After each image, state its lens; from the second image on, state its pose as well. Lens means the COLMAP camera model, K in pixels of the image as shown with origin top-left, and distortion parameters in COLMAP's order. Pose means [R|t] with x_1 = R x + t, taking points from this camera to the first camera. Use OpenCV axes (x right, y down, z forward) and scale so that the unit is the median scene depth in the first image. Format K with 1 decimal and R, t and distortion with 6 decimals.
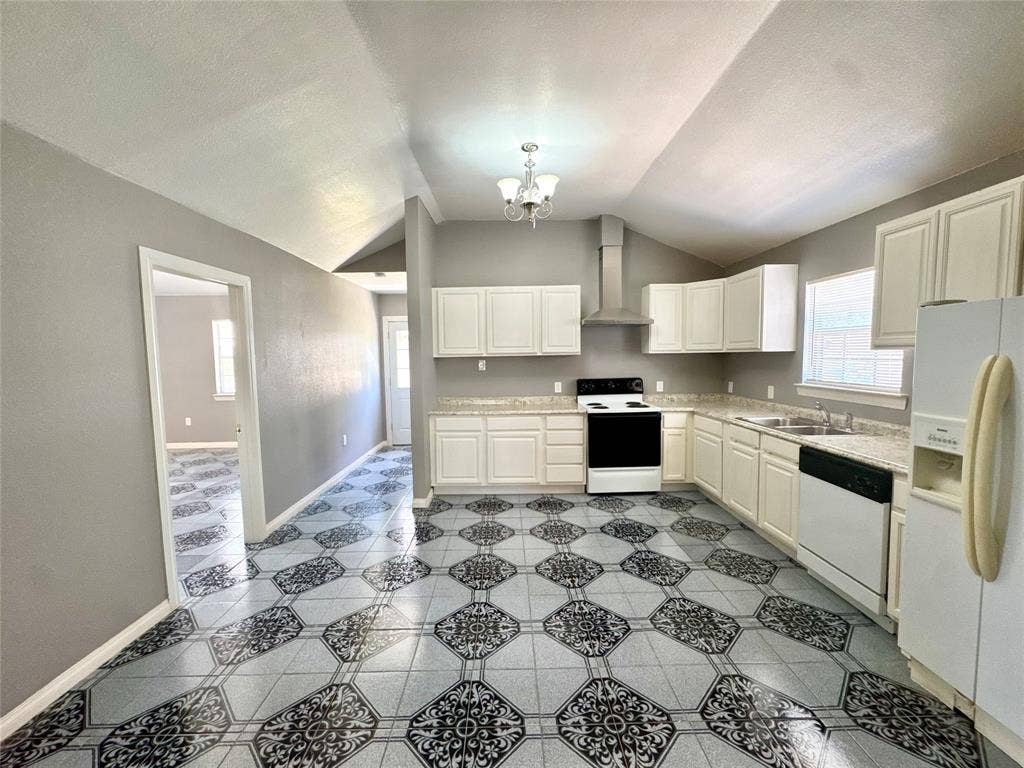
lens RADIAL K [[408.6, 0, 511.7], [0, 408.6, 382.5], [0, 0, 1]] dist [-0.002189, 0.000560]
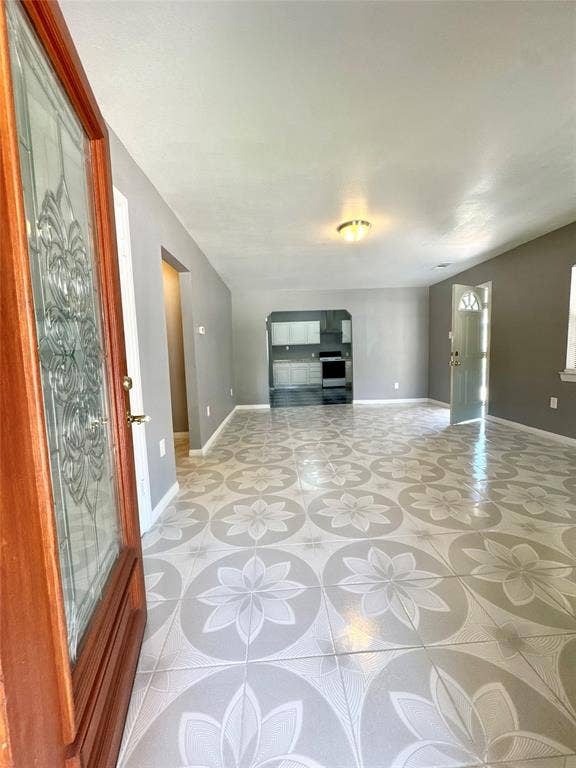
lens RADIAL K [[306.4, 0, 289.8], [0, 306.4, 380.8], [0, 0, 1]] dist [-0.002189, 0.000560]
pose [[0.999158, -0.020574, 0.035503, -0.154549], [0.019837, 0.999583, 0.020993, 0.169148], [-0.035920, -0.020271, 0.999149, -1.379973]]
